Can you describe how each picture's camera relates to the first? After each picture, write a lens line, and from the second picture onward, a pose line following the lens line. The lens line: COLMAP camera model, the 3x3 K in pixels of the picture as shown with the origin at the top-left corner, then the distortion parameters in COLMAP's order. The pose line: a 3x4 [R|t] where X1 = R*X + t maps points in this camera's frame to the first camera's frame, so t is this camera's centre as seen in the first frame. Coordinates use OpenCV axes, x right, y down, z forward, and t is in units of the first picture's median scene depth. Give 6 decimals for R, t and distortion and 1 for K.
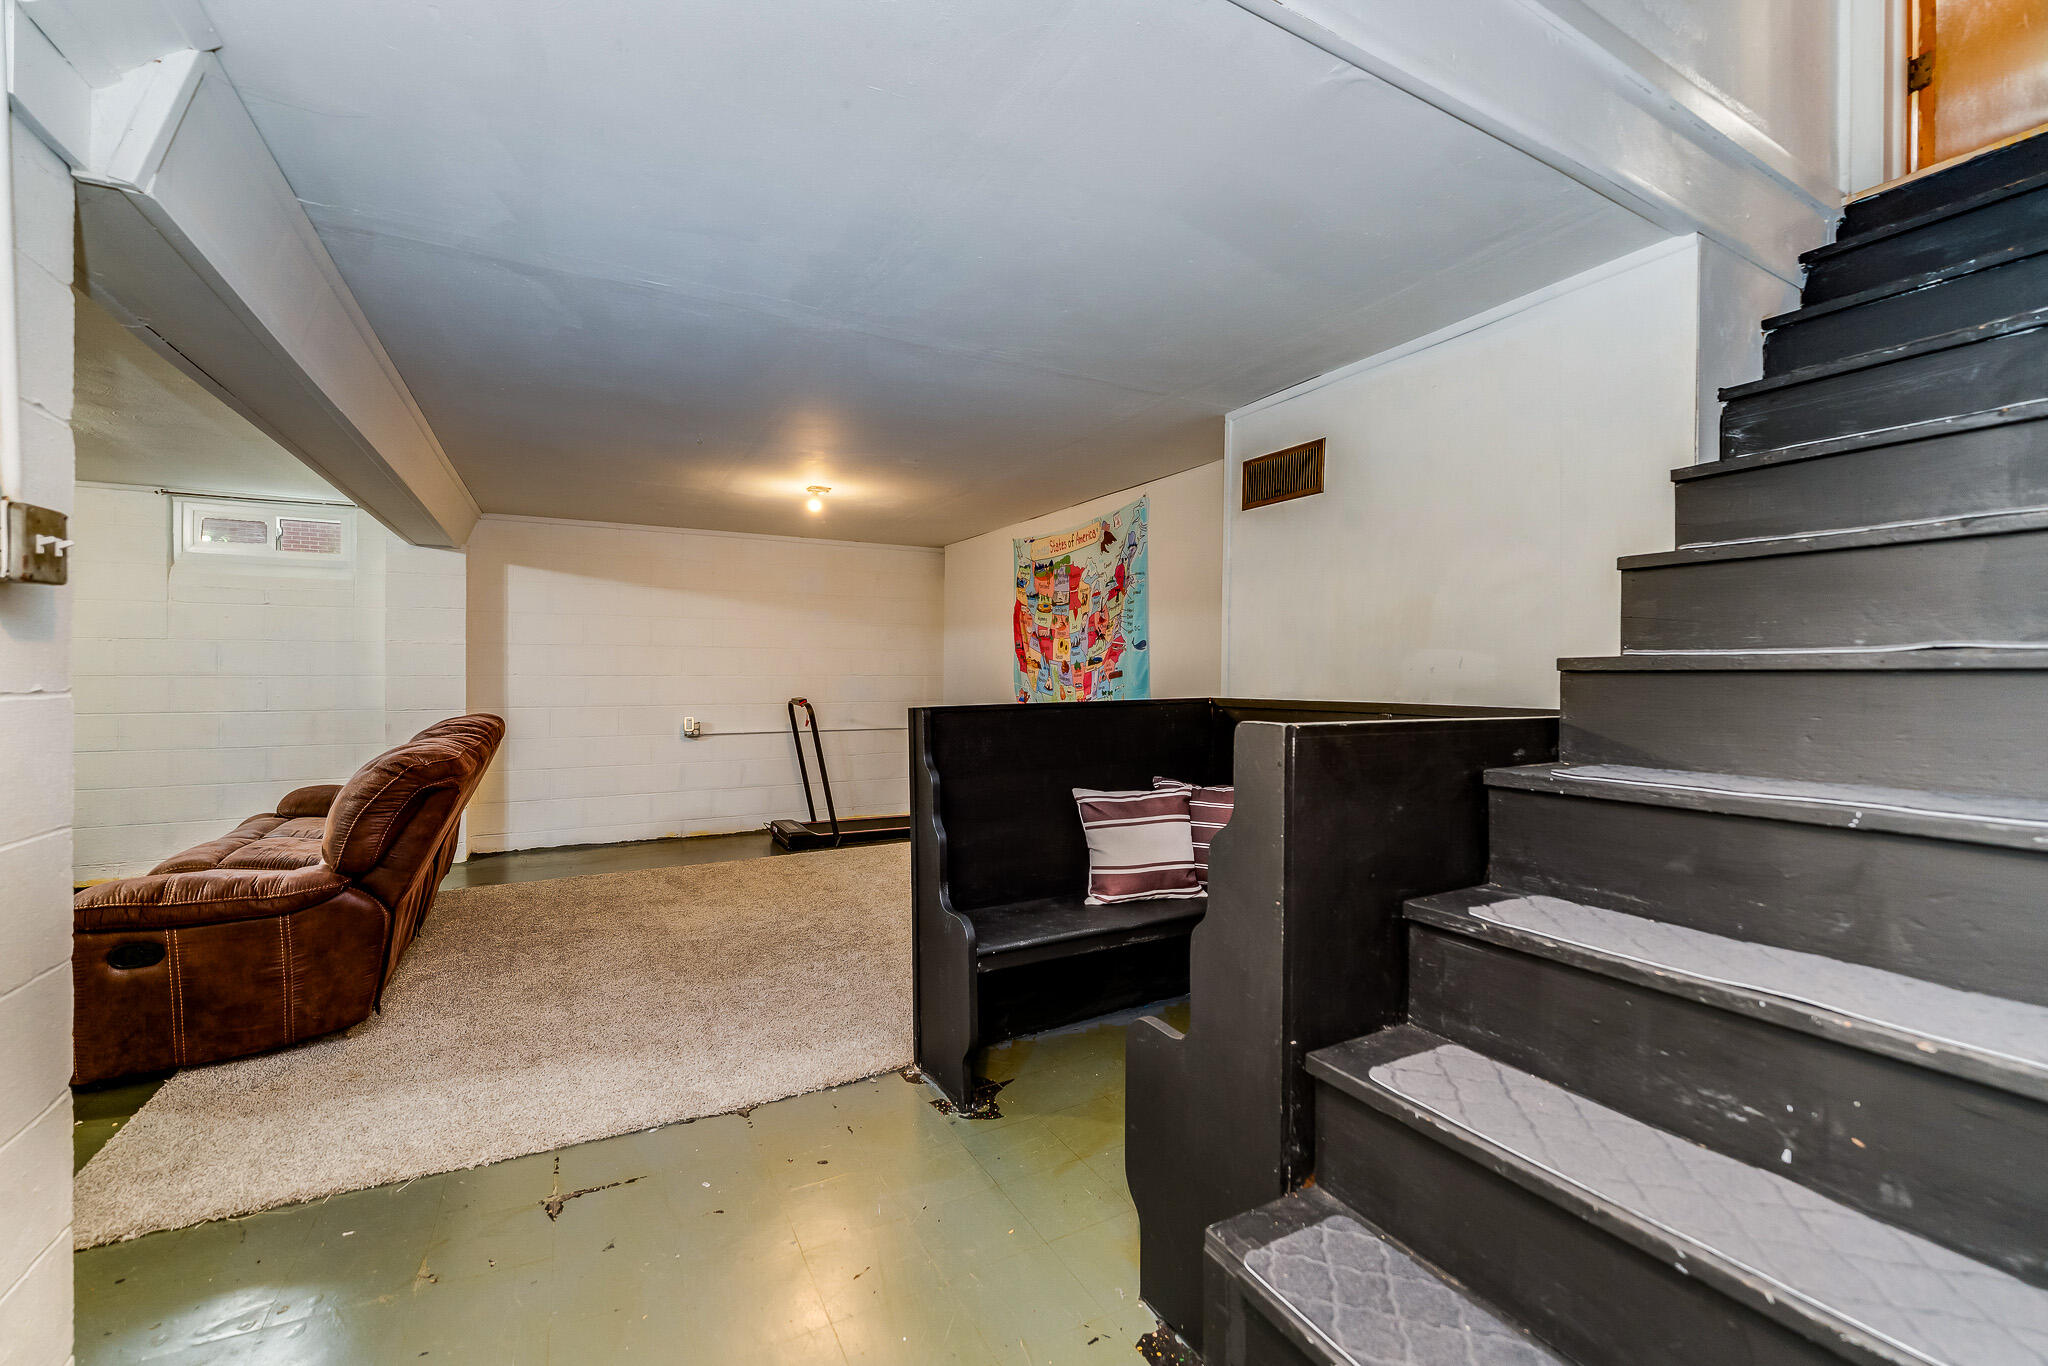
lens RADIAL K [[816.3, 0, 1019.8], [0, 816.3, 678.3], [0, 0, 1]] dist [-0.006893, -0.000051]
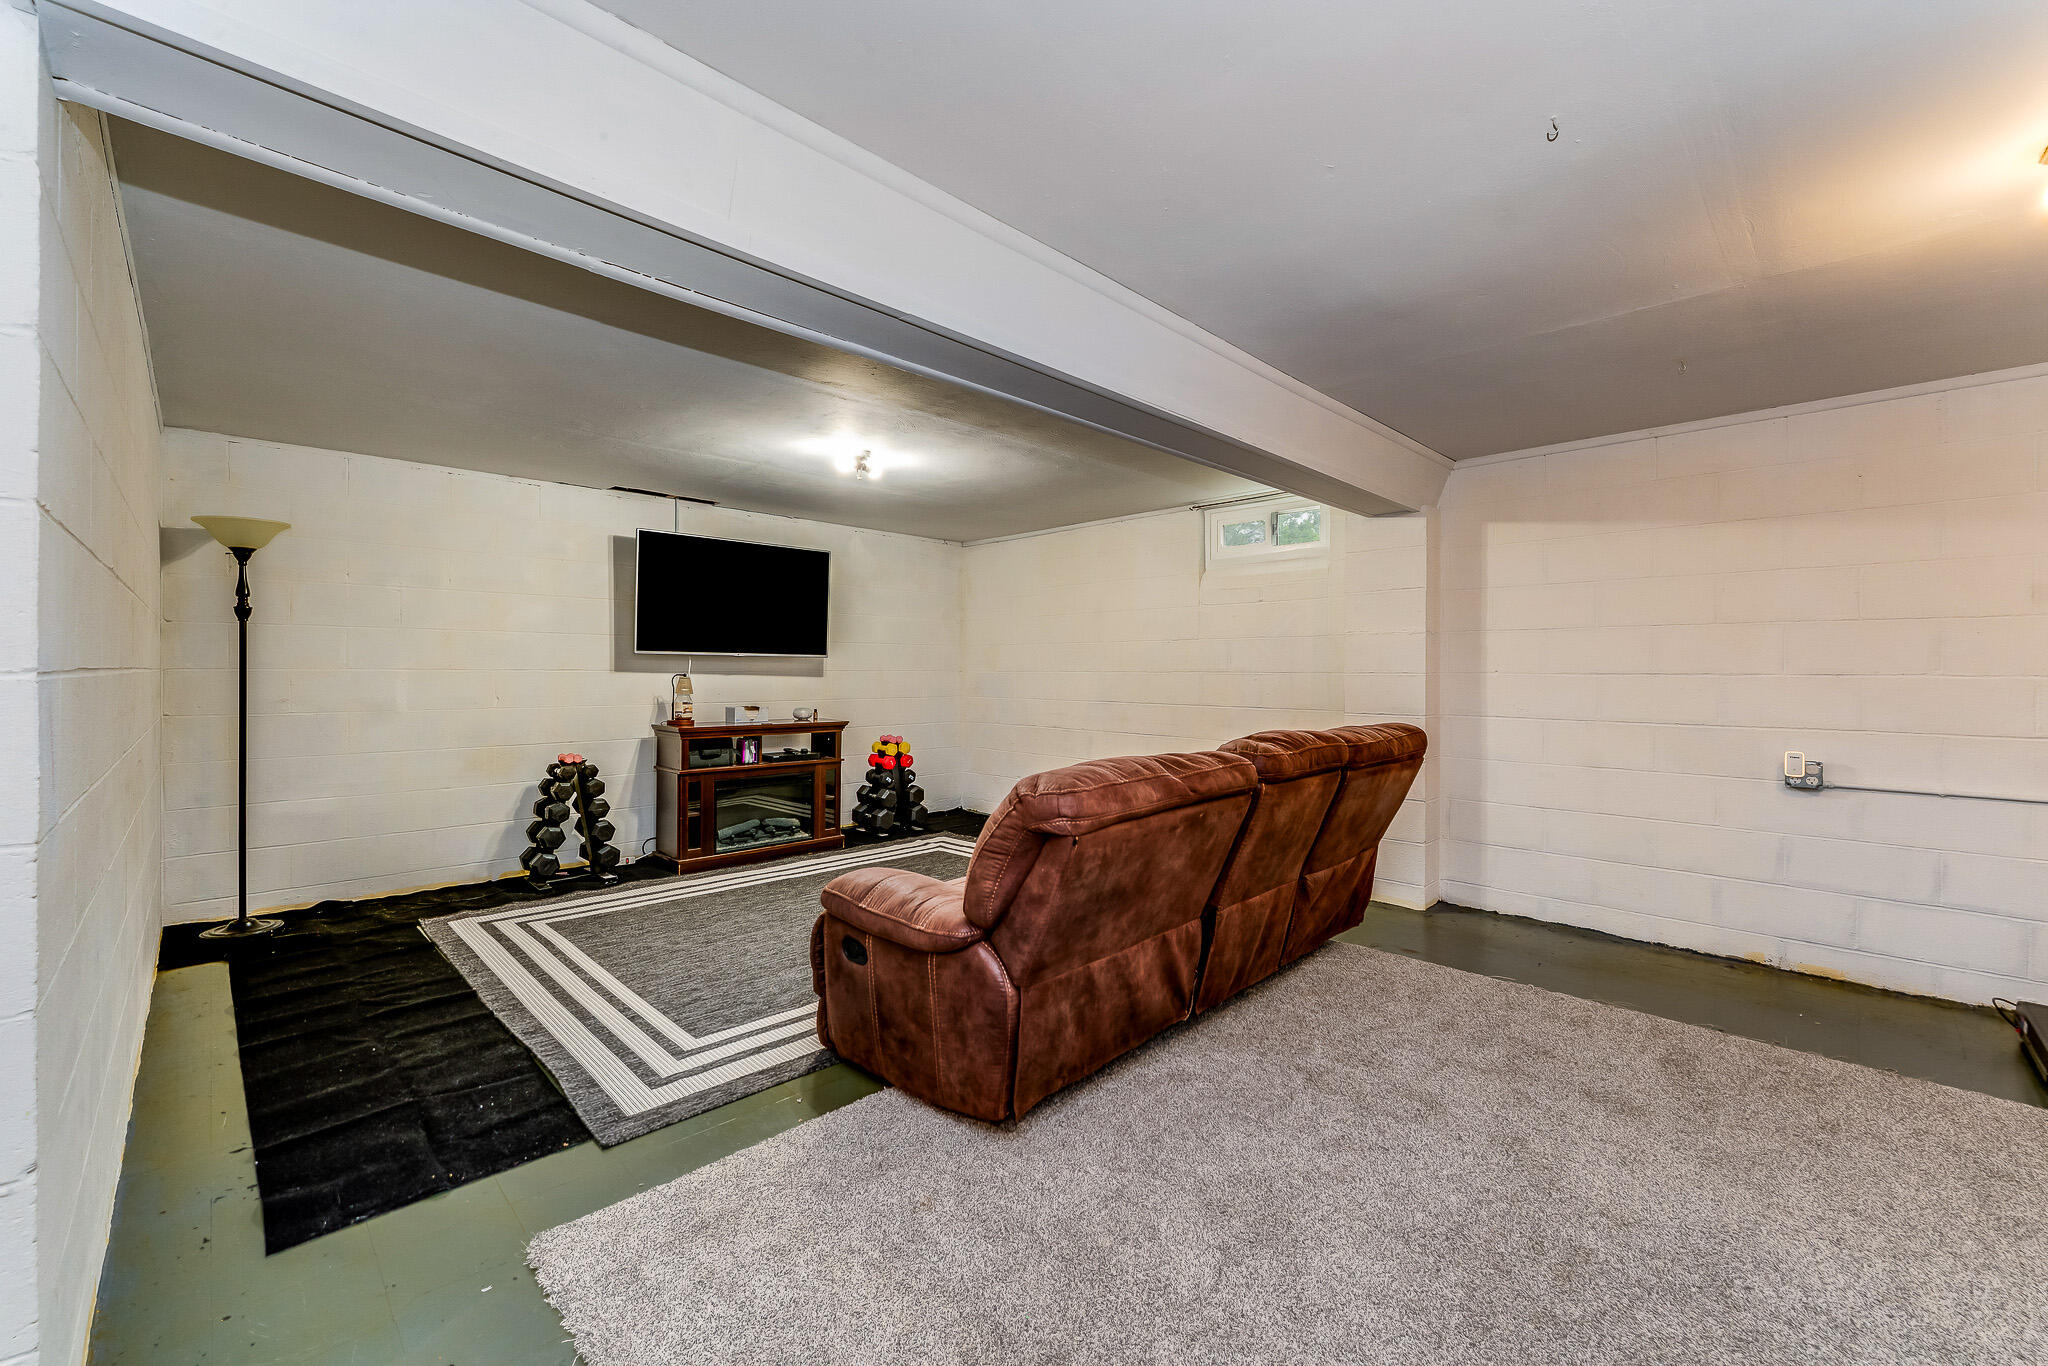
lens RADIAL K [[816.3, 0, 1023.8], [0, 816.3, 666.5], [0, 0, 1]] dist [-0.006893, -0.000051]
pose [[0.275597, -0.004660, -0.961262, -0.040651], [-0.009276, 0.999929, -0.007507, 0.000532], [0.961228, 0.010985, 0.275535, 0.500029]]
